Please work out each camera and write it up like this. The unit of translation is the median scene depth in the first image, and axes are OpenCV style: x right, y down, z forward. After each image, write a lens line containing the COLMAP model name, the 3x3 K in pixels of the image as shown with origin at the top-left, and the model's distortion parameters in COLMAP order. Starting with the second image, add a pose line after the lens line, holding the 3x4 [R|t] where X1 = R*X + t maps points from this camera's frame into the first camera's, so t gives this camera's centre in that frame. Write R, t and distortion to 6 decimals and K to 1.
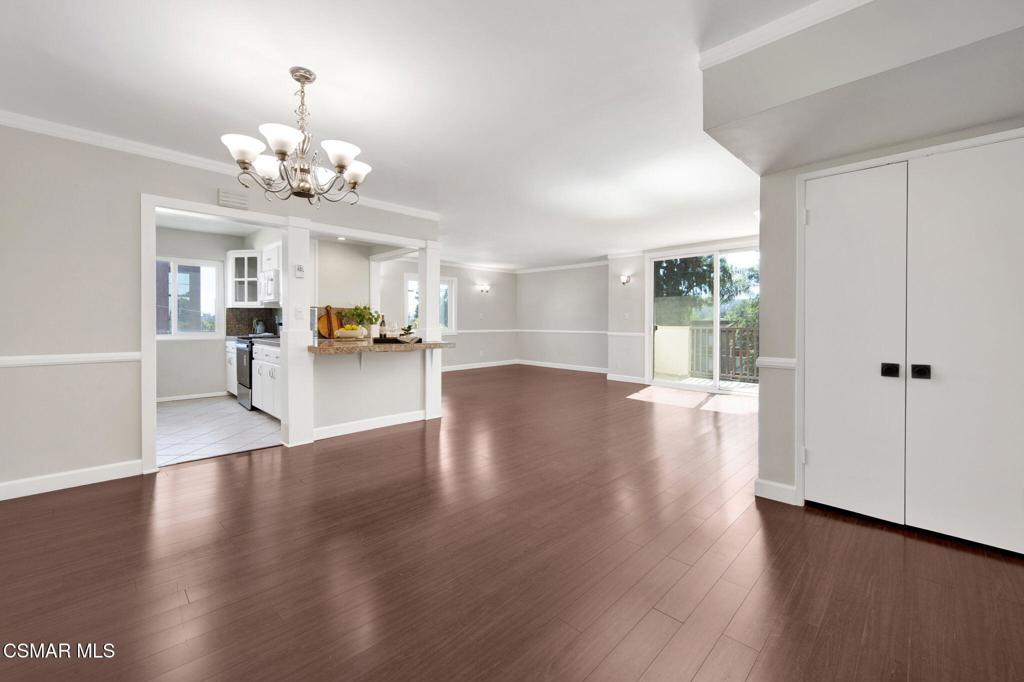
lens RADIAL K [[411.6, 0, 526.6], [0, 411.6, 331.6], [0, 0, 1]] dist [0.000428, -0.000217]
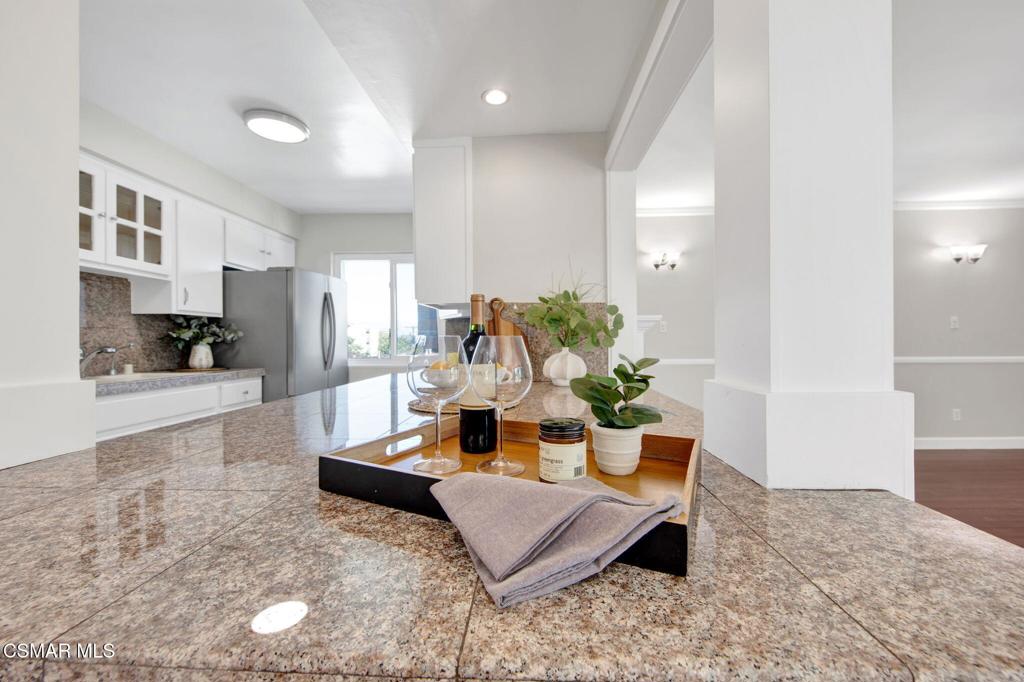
lens RADIAL K [[408.5, 0, 525.2], [0, 408.5, 341.1], [0, 0, 1]] dist [0.000469, -0.000103]
pose [[0.674183, -0.006457, -0.738536, -0.158738], [-0.008327, 0.999832, -0.016343, -0.015008], [0.738517, 0.017168, 0.674016, 0.682958]]
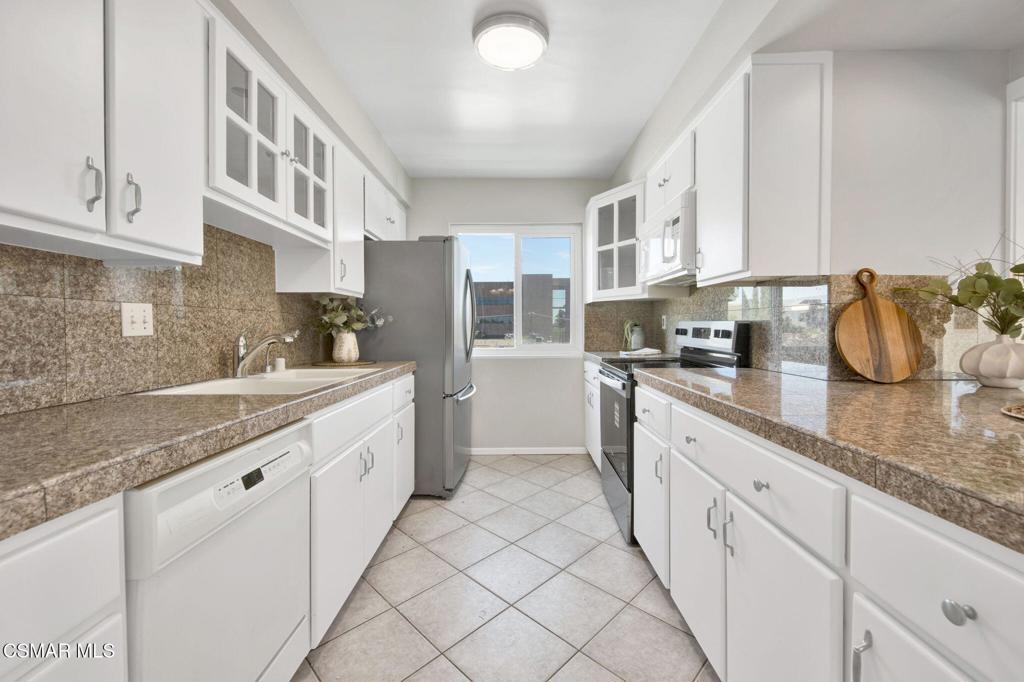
lens RADIAL K [[411.6, 0, 526.6], [0, 411.6, 331.6], [0, 0, 1]] dist [0.000428, -0.000217]
pose [[0.709931, -0.002032, -0.704268, -0.400856], [-0.005886, 0.999944, -0.008819, -0.013435], [0.704246, 0.010406, 0.709879, 0.560424]]
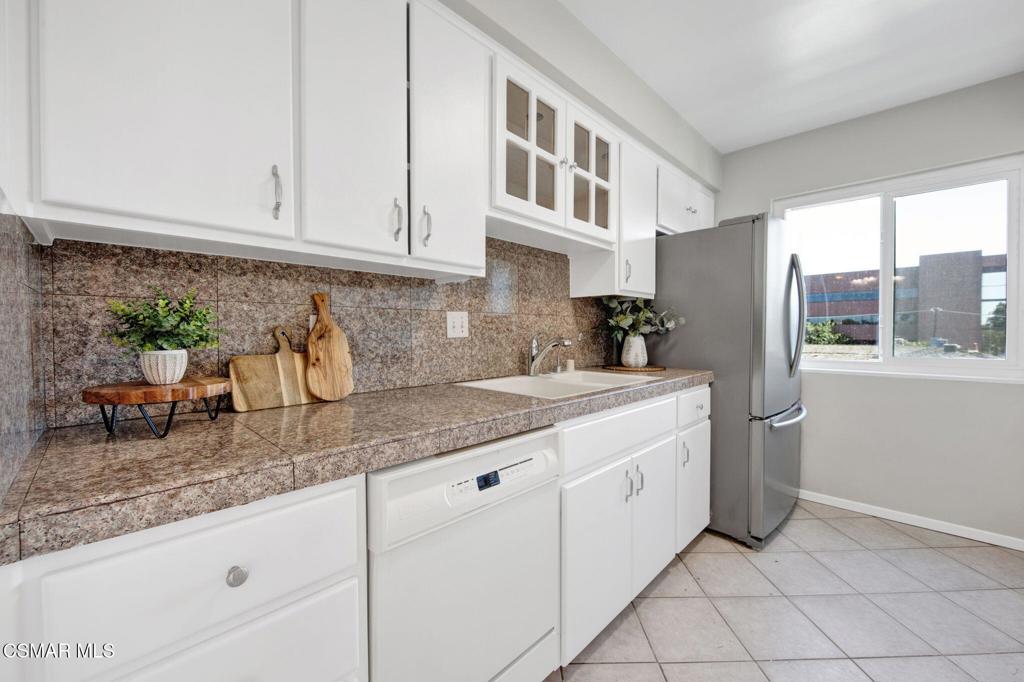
lens RADIAL K [[406.0, 0, 515.0], [0, 406.0, 335.9], [0, 0, 1]] dist [0.002020, -0.000287]
pose [[-0.000939, 0.007647, -0.999970, -0.430860], [-0.019481, 0.999781, 0.007664, -0.015952], [0.999810, 0.019488, -0.000789, 0.612552]]
